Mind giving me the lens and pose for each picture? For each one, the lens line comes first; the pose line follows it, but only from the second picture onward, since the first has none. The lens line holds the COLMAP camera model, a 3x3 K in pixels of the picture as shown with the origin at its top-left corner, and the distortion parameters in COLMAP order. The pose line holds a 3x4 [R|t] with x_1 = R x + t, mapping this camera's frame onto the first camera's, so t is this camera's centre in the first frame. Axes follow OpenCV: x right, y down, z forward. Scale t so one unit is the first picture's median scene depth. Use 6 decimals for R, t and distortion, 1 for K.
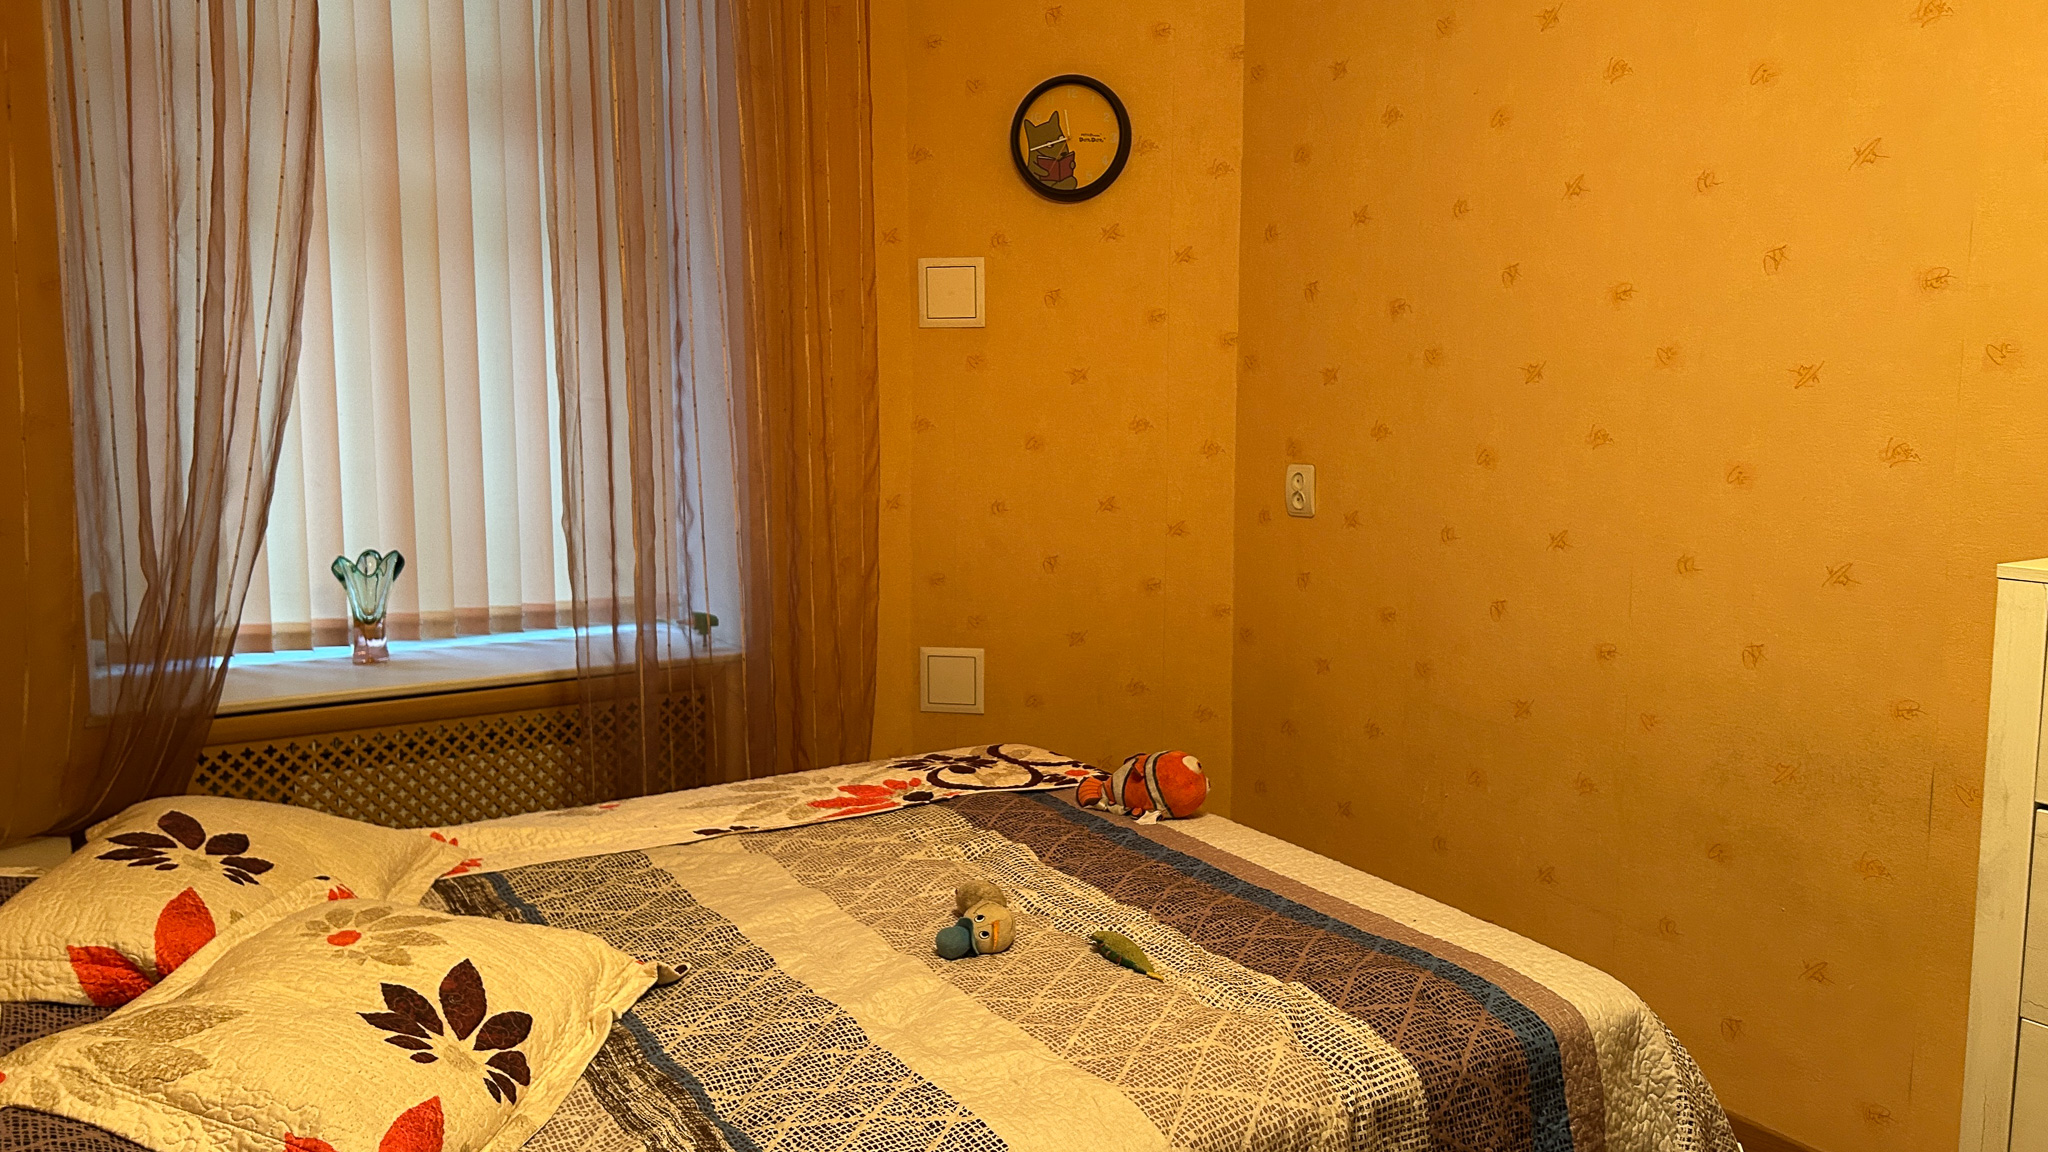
lens RADIAL K [[1539.7, 0, 1030.4], [0, 1539.7, 578.7], [0, 0, 1]] dist [0.066331, -0.093611]
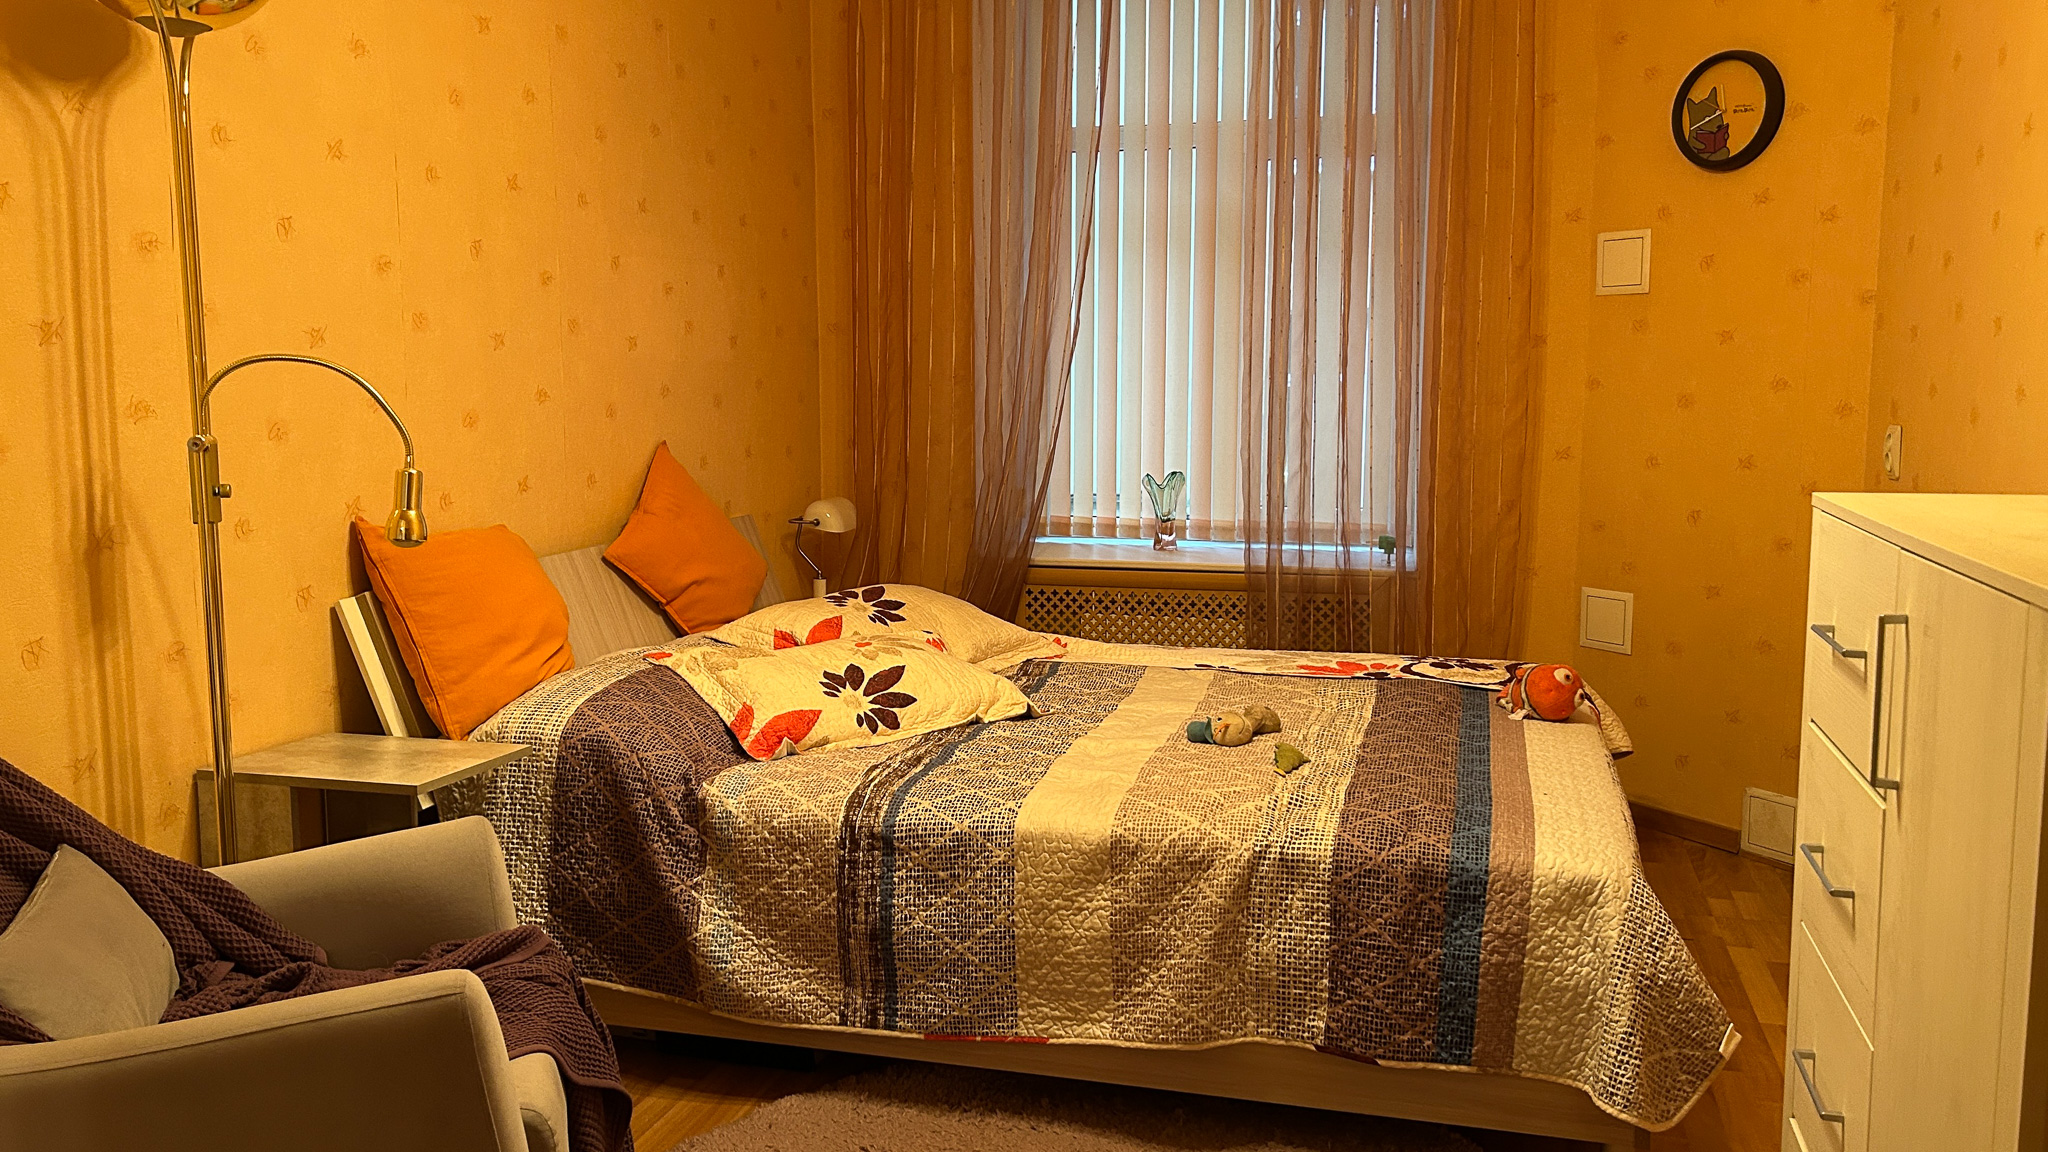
lens RADIAL K [[1539.7, 0, 1010.3], [0, 1539.7, 557.4], [0, 0, 1]] dist [0.066331, -0.093611]
pose [[0.678313, 0.089508, -0.729301, 0.494267], [-0.092736, 0.995044, 0.035871, 0.023480], [0.728897, 0.043301, 0.683252, -0.060648]]
